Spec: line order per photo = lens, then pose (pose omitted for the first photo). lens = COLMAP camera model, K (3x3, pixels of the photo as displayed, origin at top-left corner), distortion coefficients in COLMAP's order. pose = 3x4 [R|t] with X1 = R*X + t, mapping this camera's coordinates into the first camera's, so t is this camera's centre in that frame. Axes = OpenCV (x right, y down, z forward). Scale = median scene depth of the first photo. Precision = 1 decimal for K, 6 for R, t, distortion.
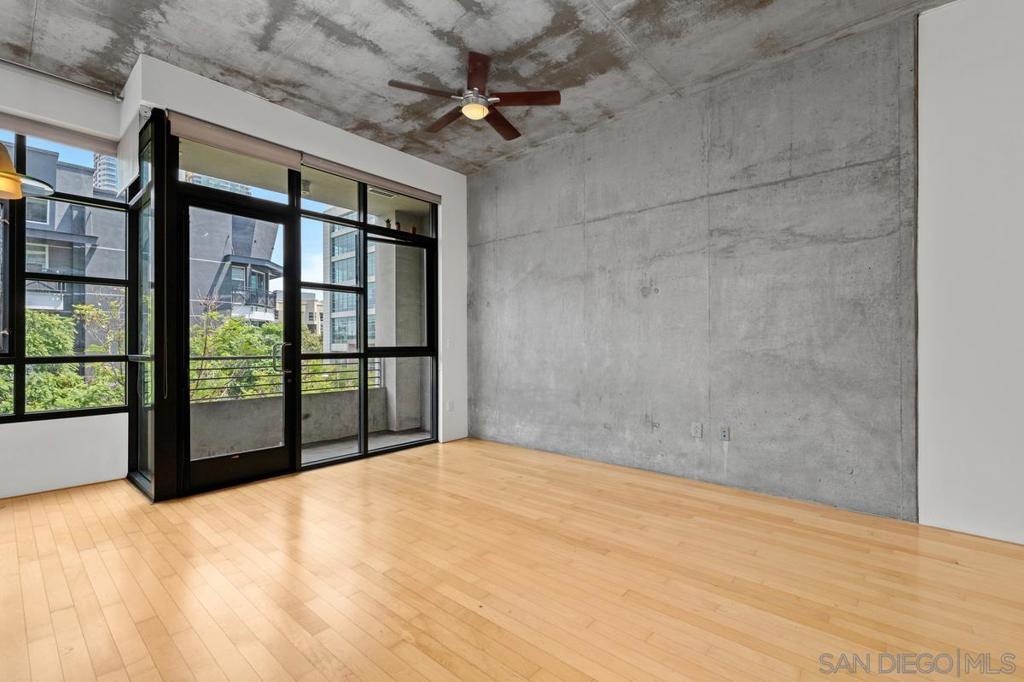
lens RADIAL K [[457.2, 0, 515.6], [0, 457.2, 343.2], [0, 0, 1]] dist [0.001164, -0.000406]
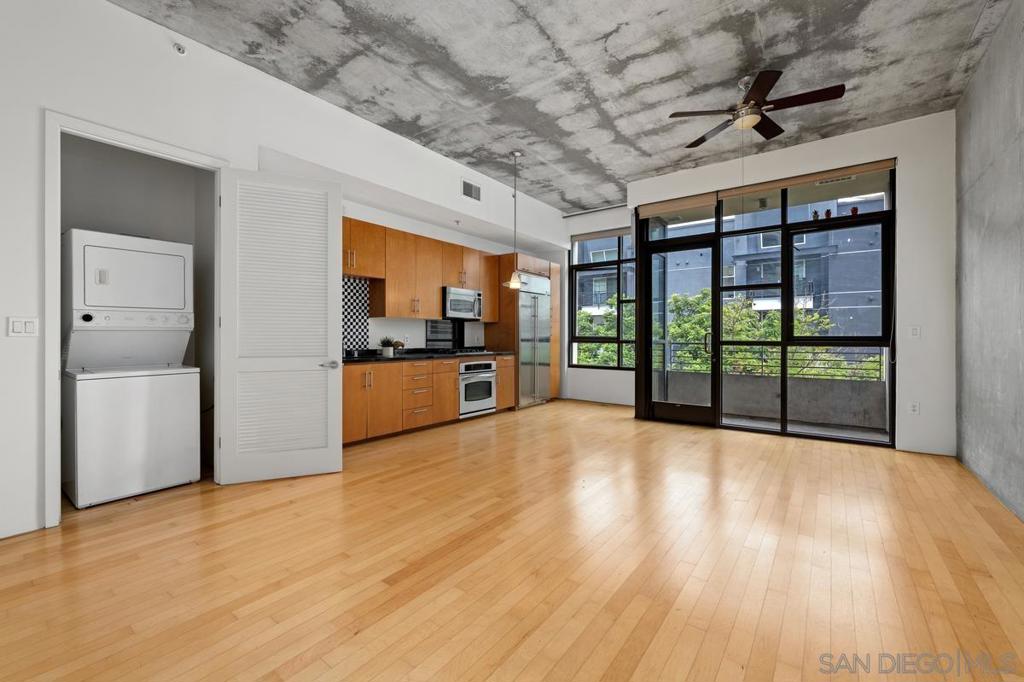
lens RADIAL K [[429.9, 0, 513.4], [0, 429.9, 334.5], [0, 0, 1]] dist [-0.000692, 0.001113]
pose [[0.081170, -0.002467, -0.996697, 0.772481], [0.003298, 0.999992, -0.002207, 0.005376], [0.996695, -0.003108, 0.081177, 0.305060]]
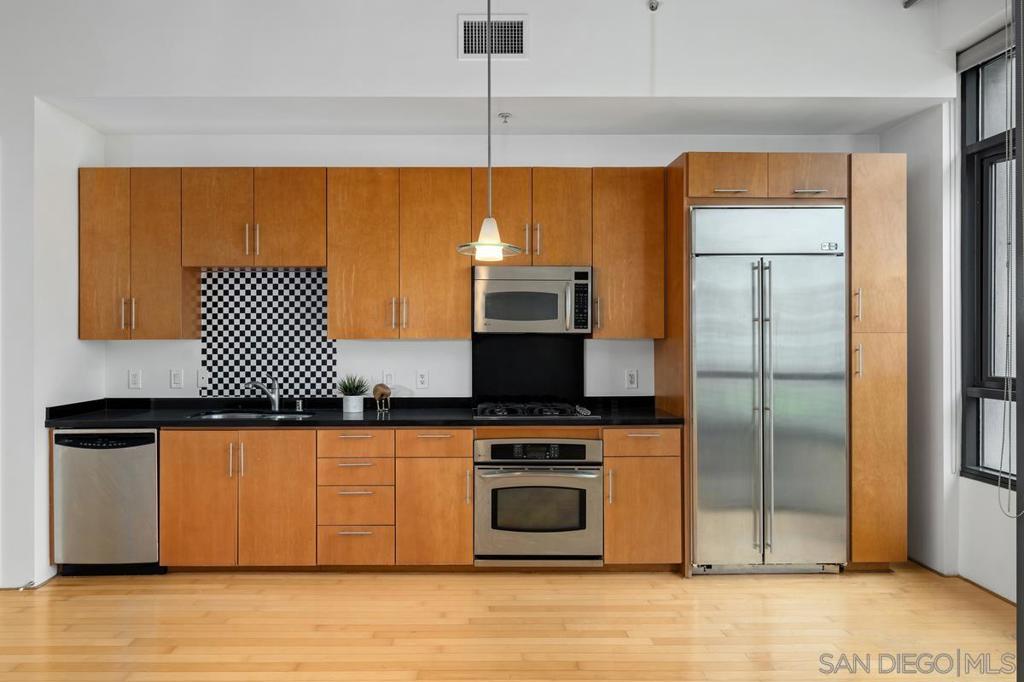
lens RADIAL K [[701.4, 0, 478.2], [0, 701.4, 334.7], [0, 0, 1]] dist [0.008185, 0.000583]
pose [[-0.752046, 0.000388, -0.659110, 0.057099], [0.007094, 0.999947, -0.007505, -0.044820], [0.659072, -0.010320, -0.752009, 0.970967]]
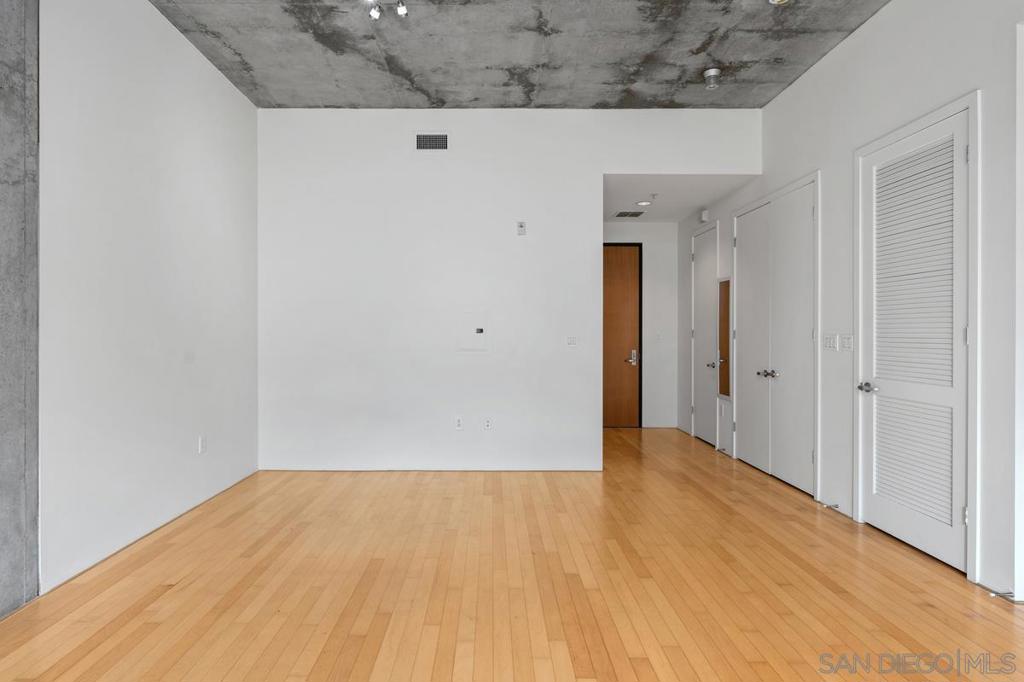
lens RADIAL K [[572.1, 0, 490.0], [0, 572.1, 328.2], [0, 0, 1]] dist [0.003463, 0.004207]
pose [[-0.658173, 0.001863, 0.752865, -0.199951], [-0.009597, 0.999895, -0.010864, -0.019024], [-0.752806, -0.014375, -0.658086, 0.762011]]
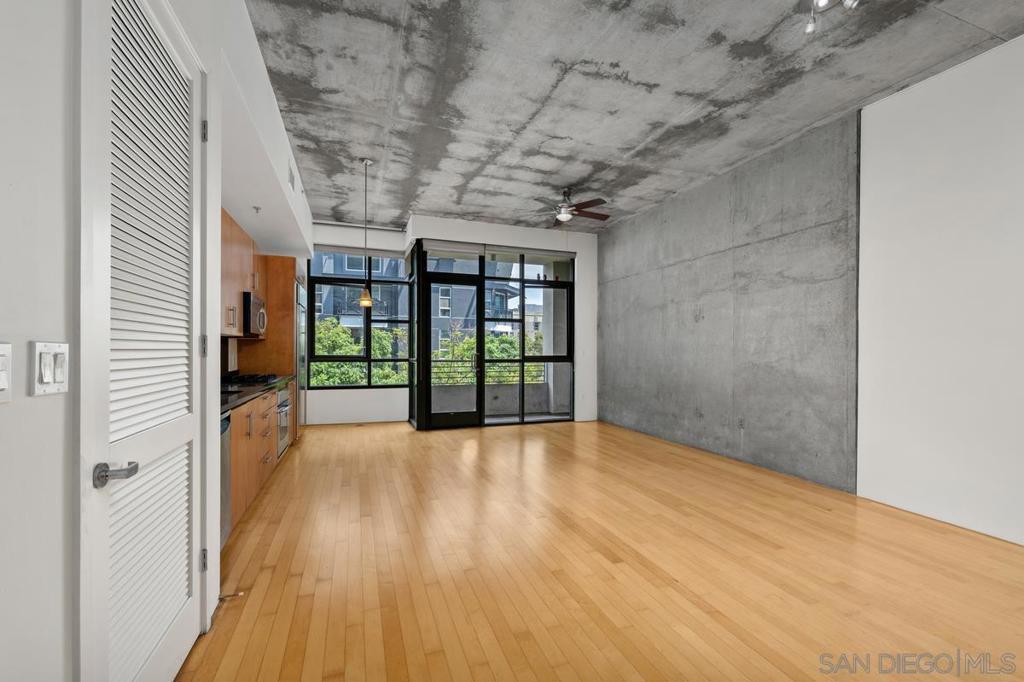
lens RADIAL K [[429.9, 0, 519.1], [0, 429.9, 349.8], [0, 0, 1]] dist [-0.000692, 0.001113]
pose [[0.882445, 0.004444, -0.470394, 0.439156], [-0.002955, 0.999988, 0.003903, -0.021814], [0.470406, -0.002054, 0.882448, -0.406561]]
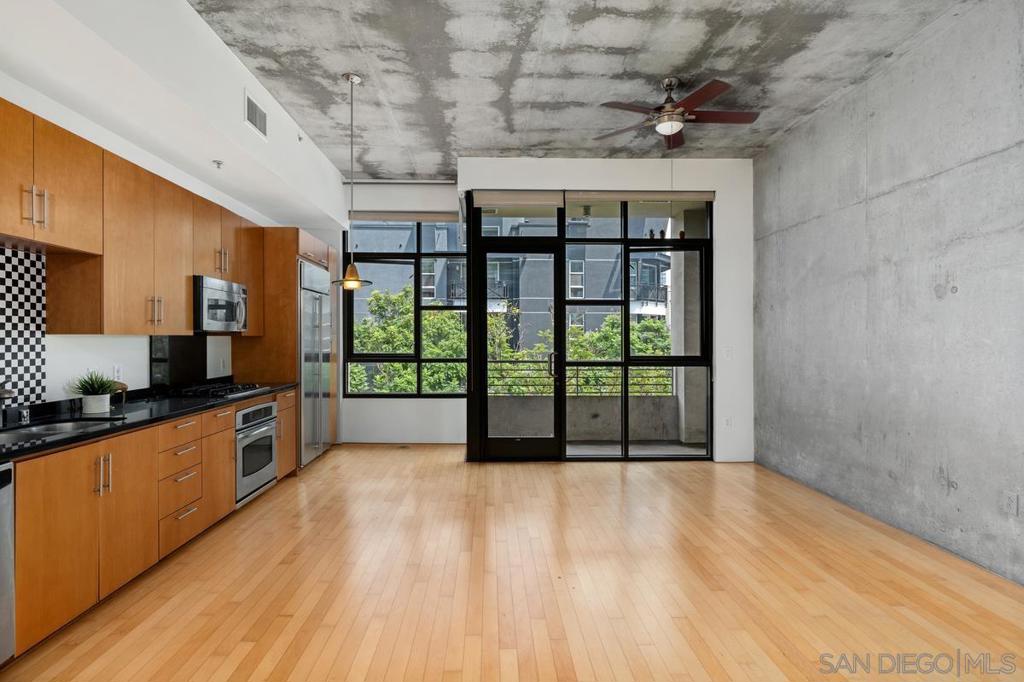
lens RADIAL K [[524.8, 0, 502.7], [0, 524.8, 336.5], [0, 0, 1]] dist [-0.005253, -0.001687]
pose [[0.676914, 0.002528, -0.736058, 0.436952], [-0.000626, 0.999996, 0.002859, -0.047091], [0.736062, -0.001474, 0.676912, -0.035484]]
